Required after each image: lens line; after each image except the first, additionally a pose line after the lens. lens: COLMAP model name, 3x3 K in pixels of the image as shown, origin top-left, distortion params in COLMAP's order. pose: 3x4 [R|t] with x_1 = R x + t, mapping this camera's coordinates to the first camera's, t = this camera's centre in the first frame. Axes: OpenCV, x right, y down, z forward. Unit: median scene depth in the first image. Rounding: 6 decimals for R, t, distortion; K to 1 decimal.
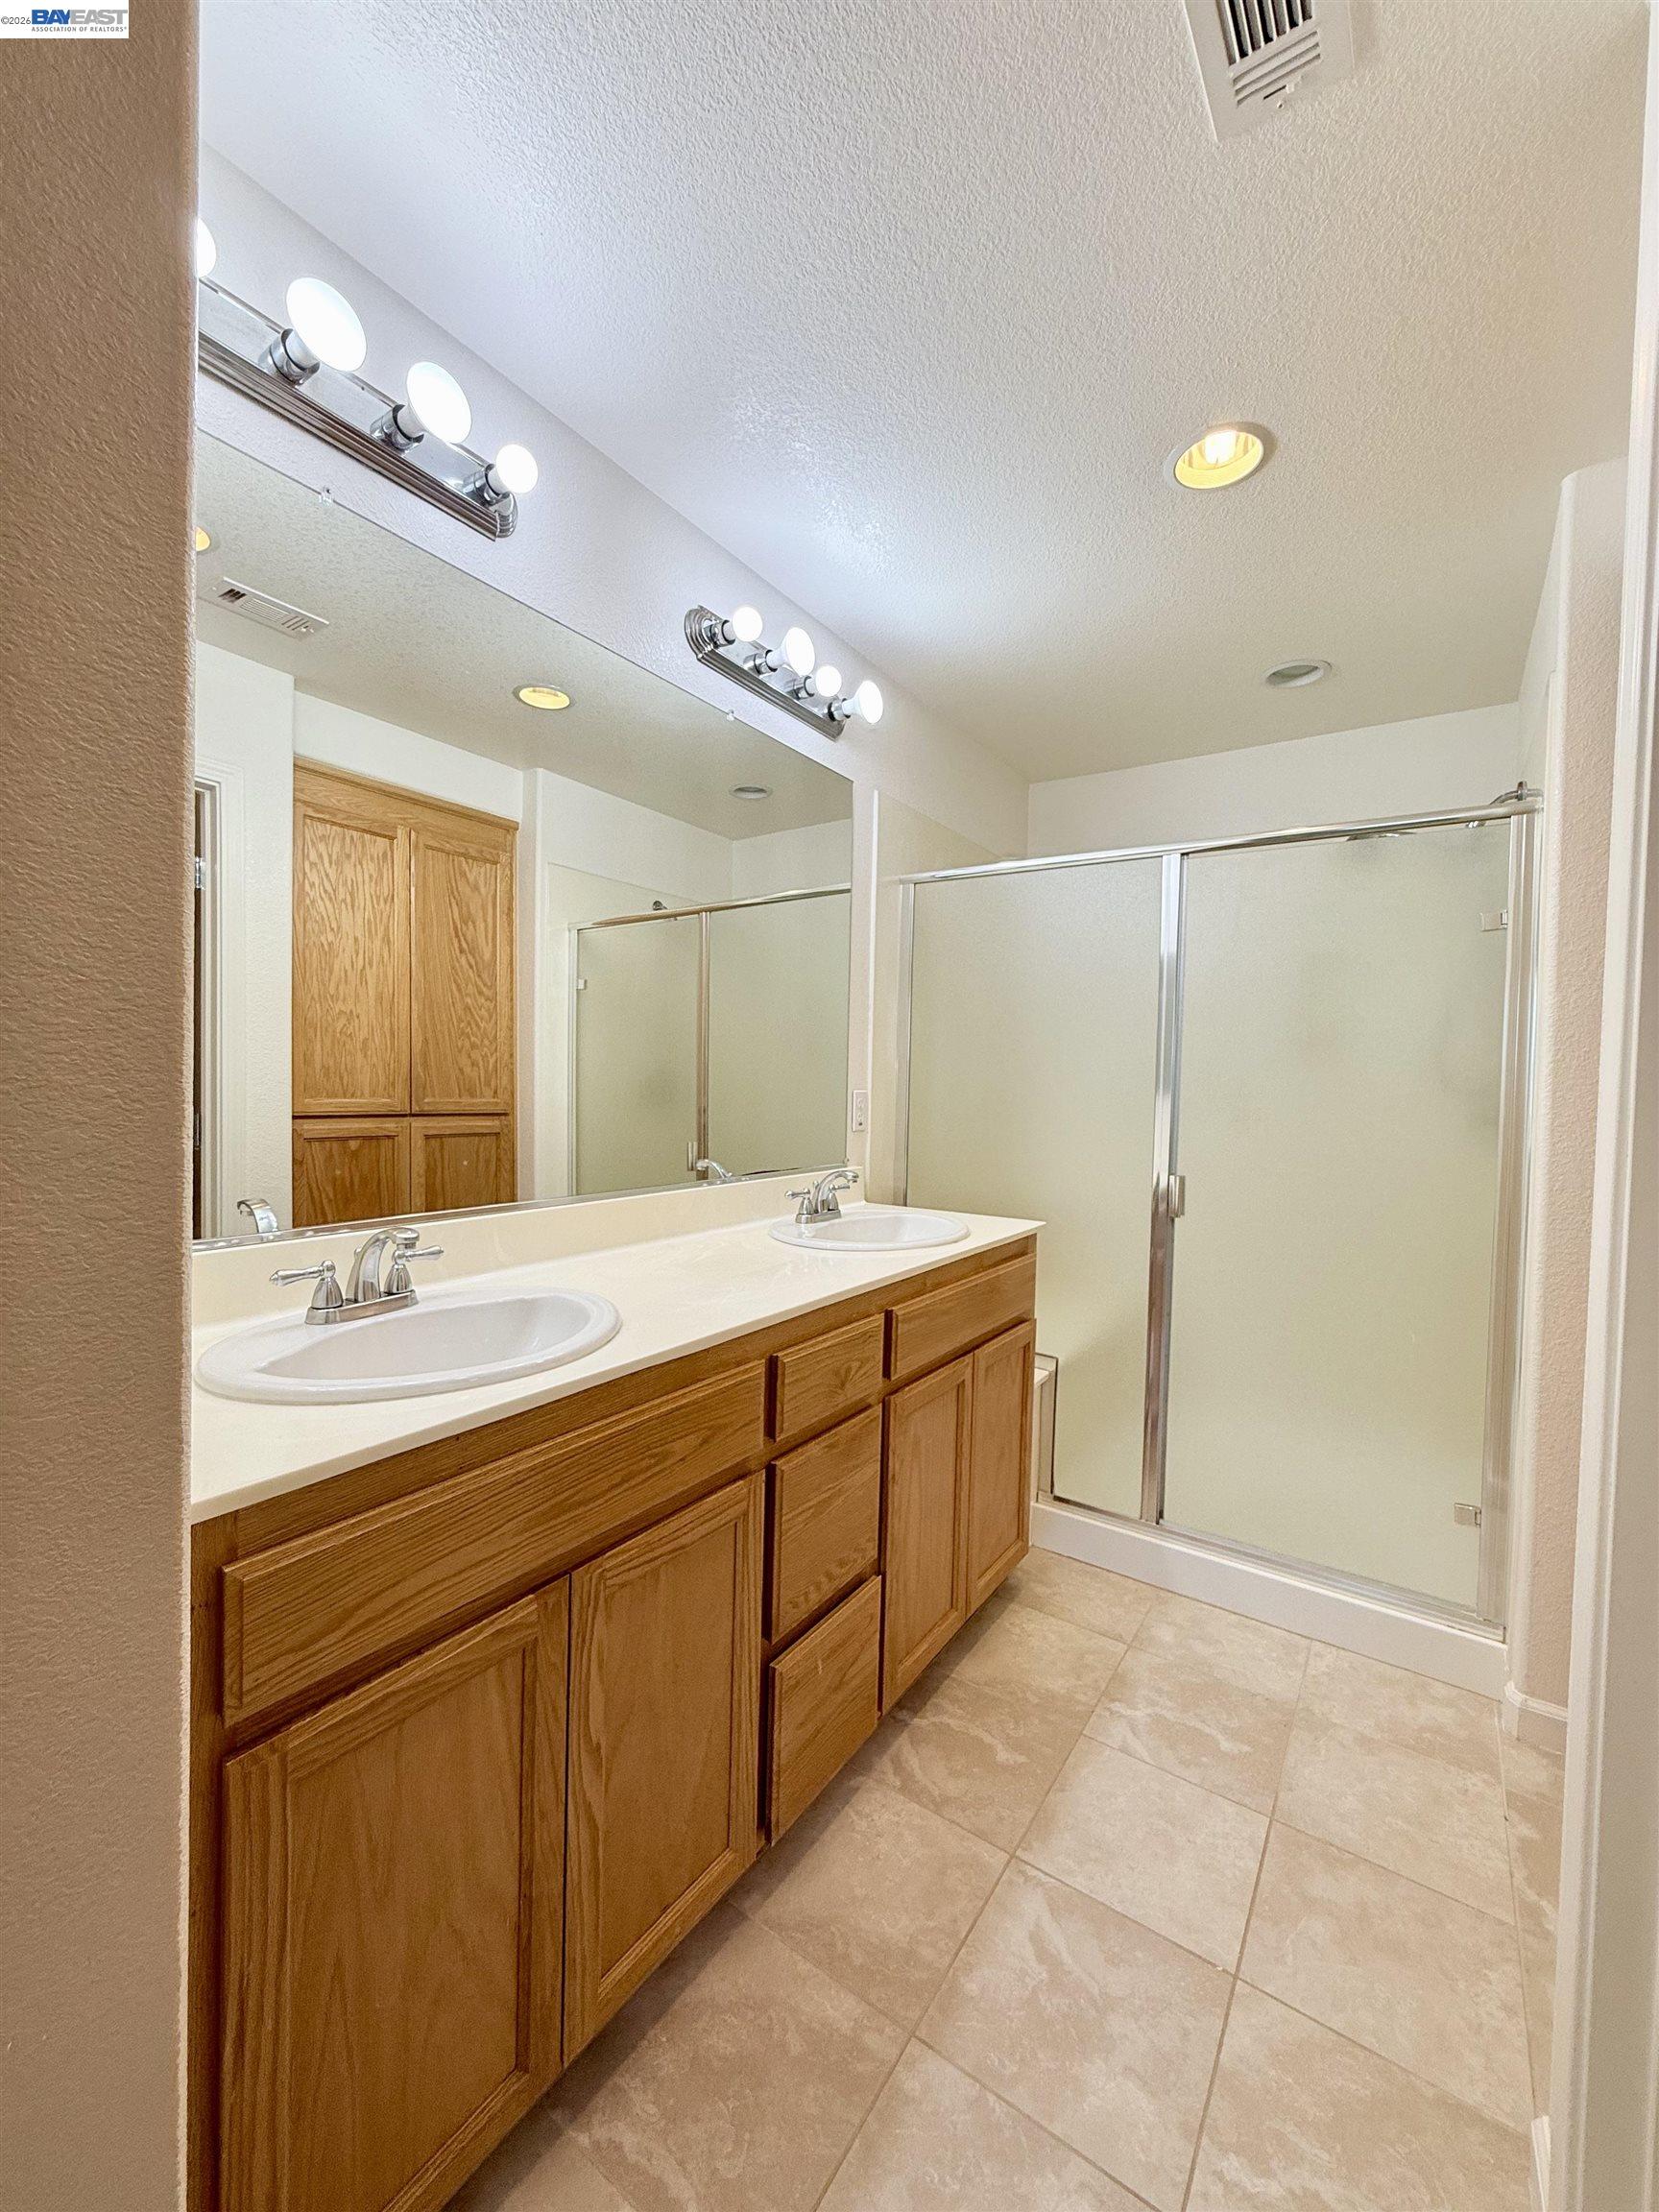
lens RADIAL K [[840.2, 0, 858.5], [0, 840.2, 1129.6], [0, 0, 1]] dist [0.000662, 0.000662]
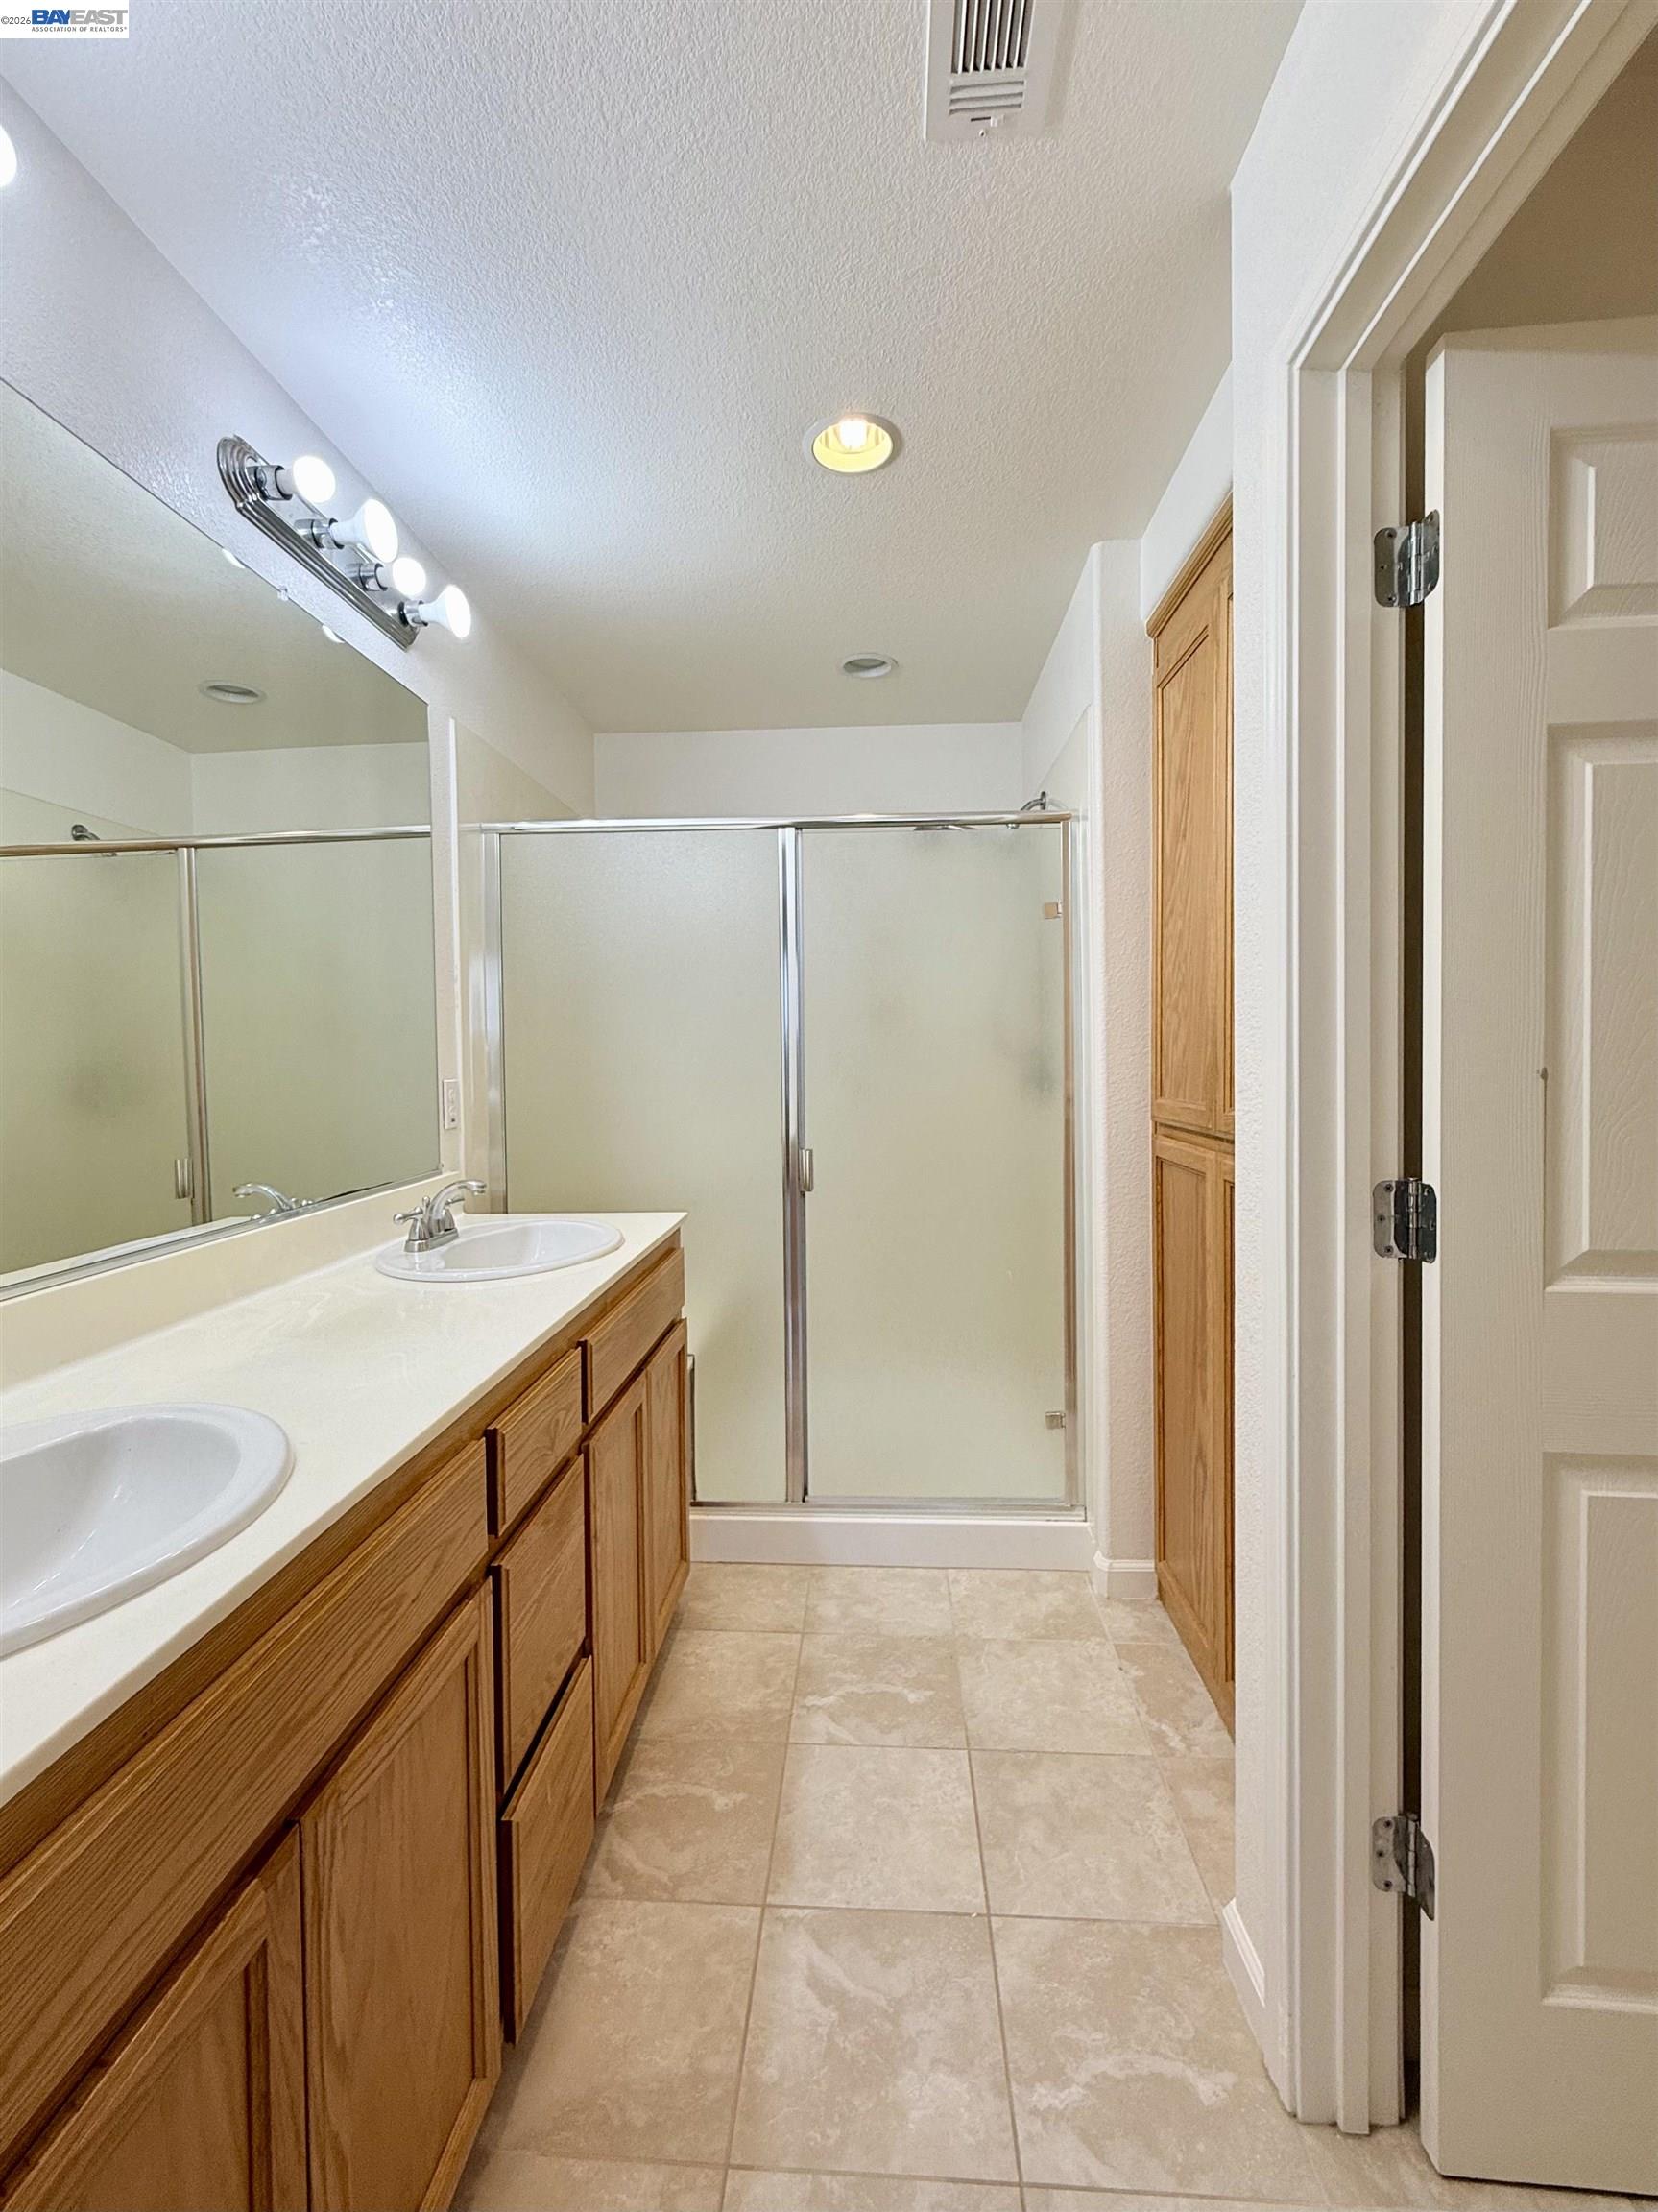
lens RADIAL K [[895.7, 0, 831.6], [0, 895.7, 1100.4], [0, 0, 1]] dist [0.001417, 0.000056]
pose [[0.873211, -0.059400, 0.483708, -0.142590], [0.061313, 0.998048, 0.011876, -0.020297], [-0.483470, 0.019287, 0.875149, 0.070721]]
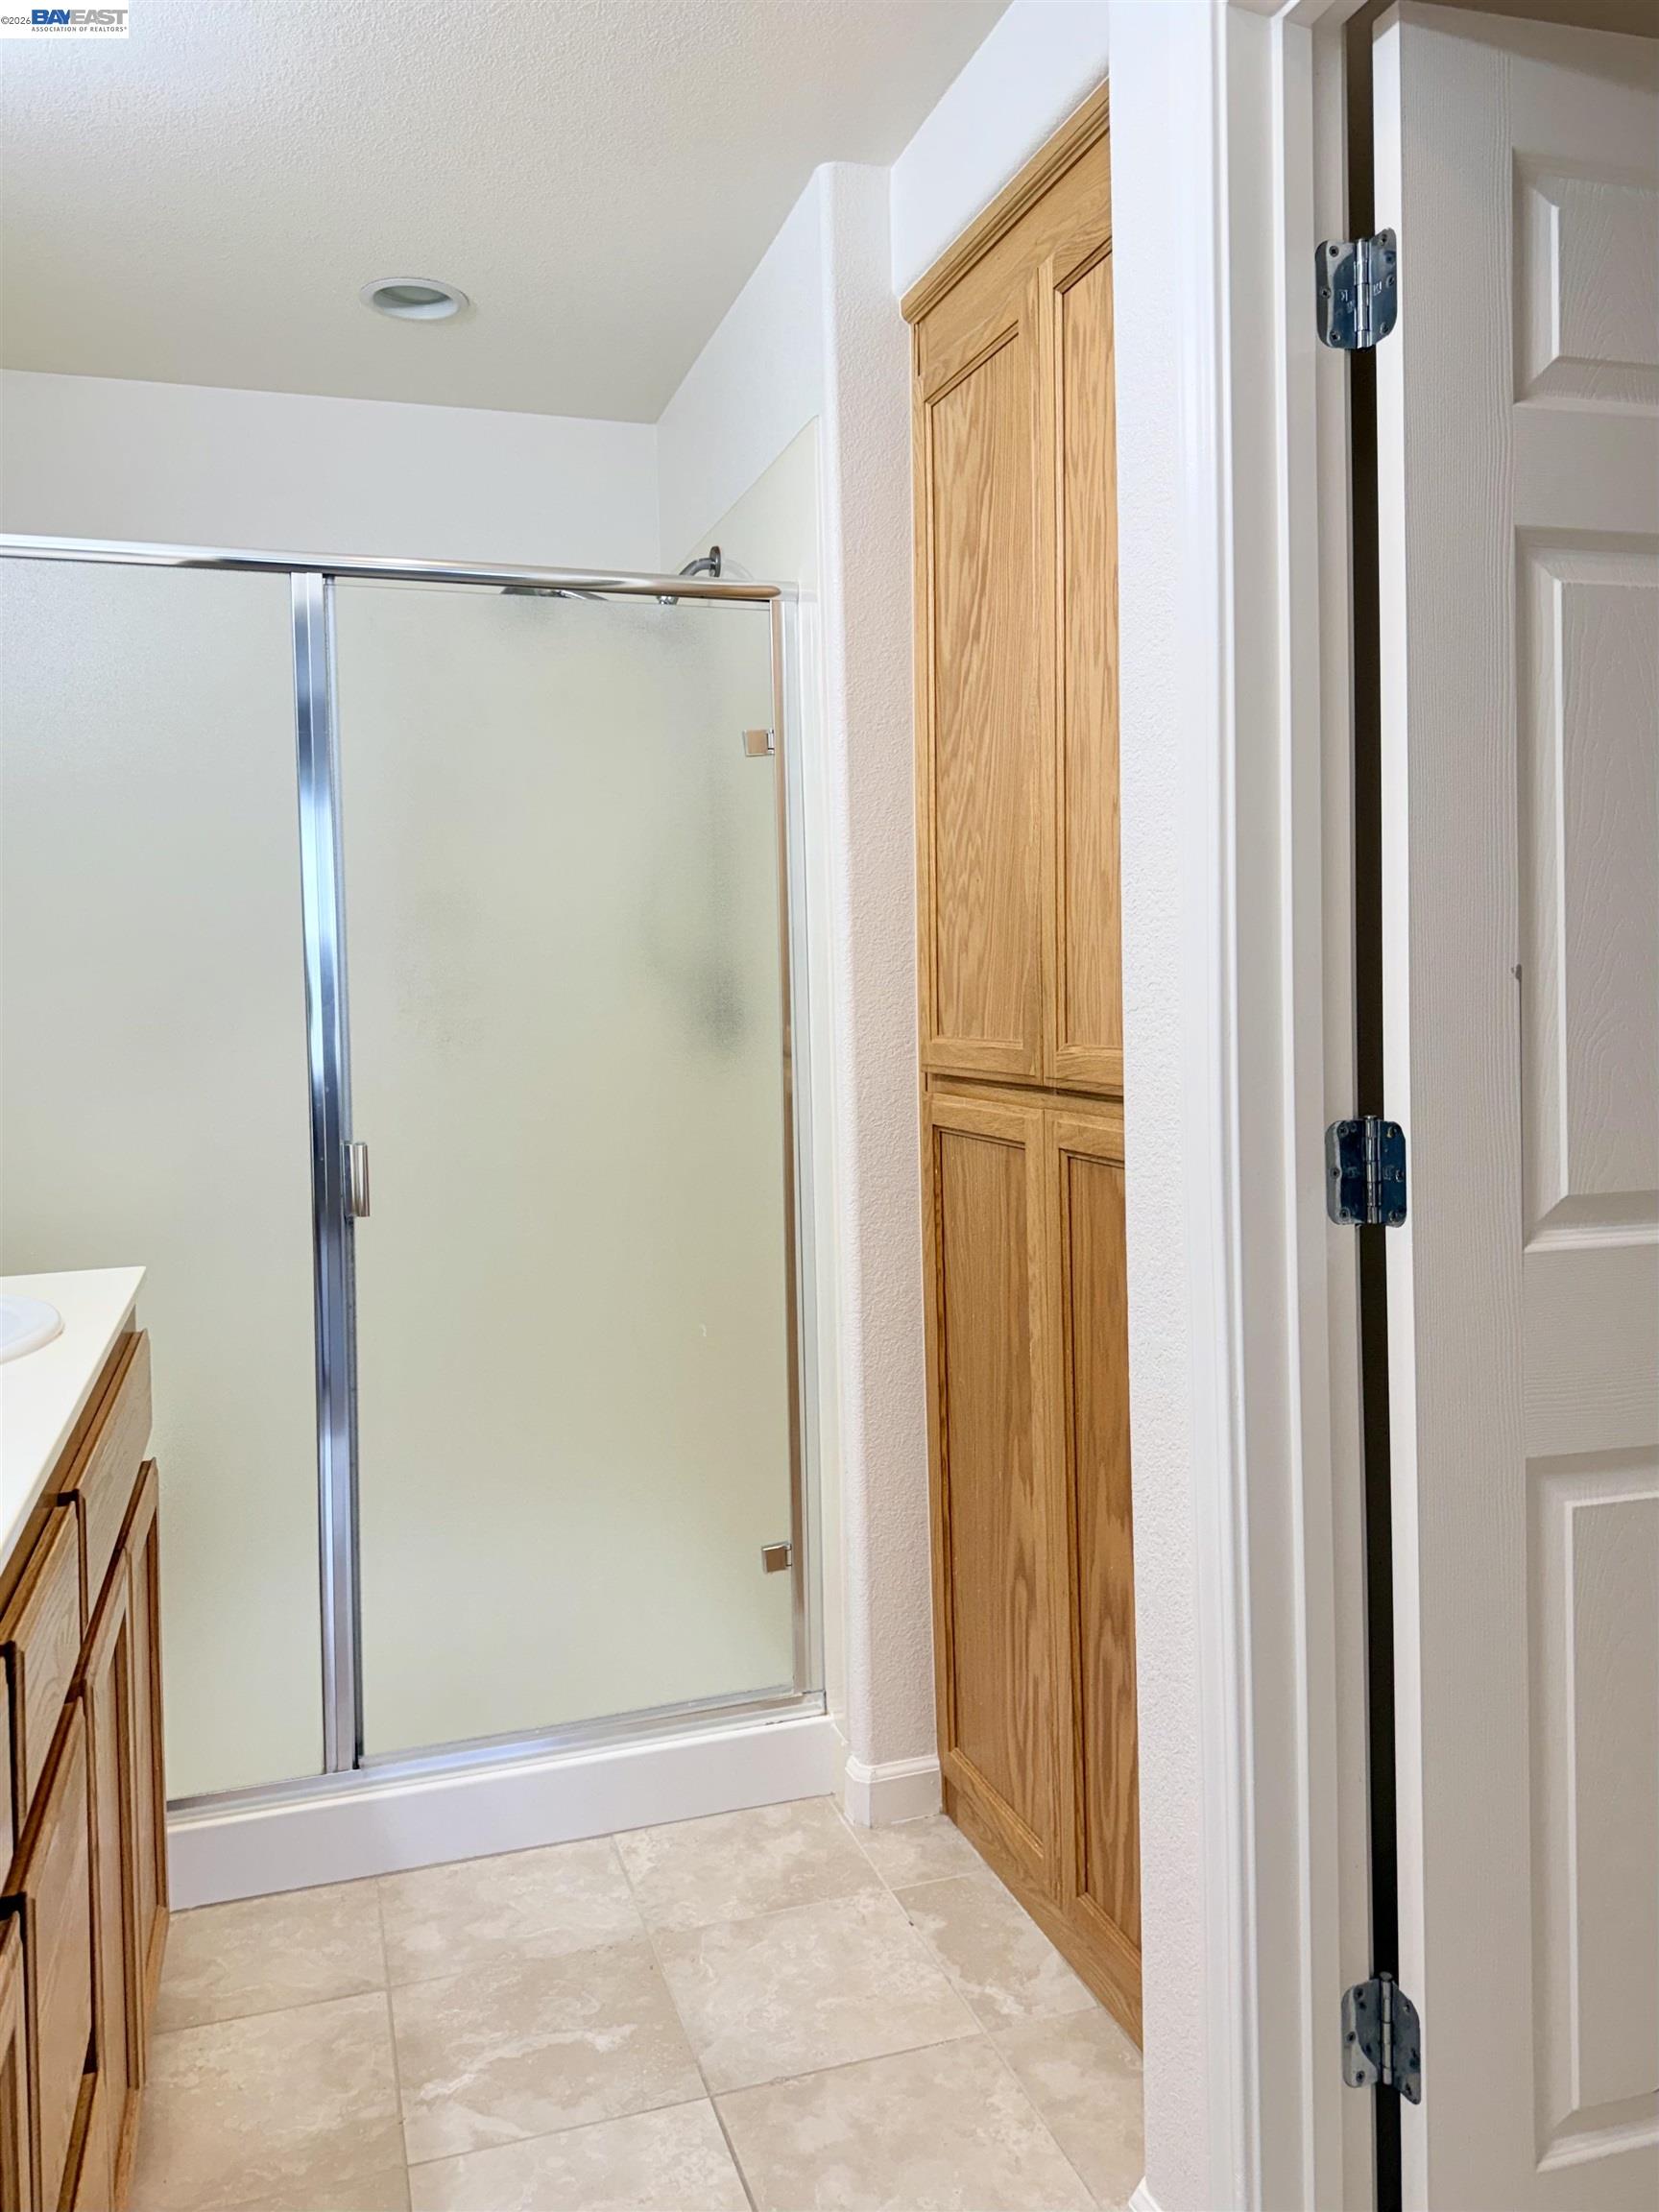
lens RADIAL K [[1548.2, 0, 802.4], [0, 1548.2, 1065.3], [0, 0, 1]] dist [0.027402, -0.026664]
pose [[0.655704, -0.081891, 0.750564, -0.275445], [0.082971, 0.995895, 0.036173, -0.014731], [-0.750445, 0.038556, 0.659807, 0.105626]]
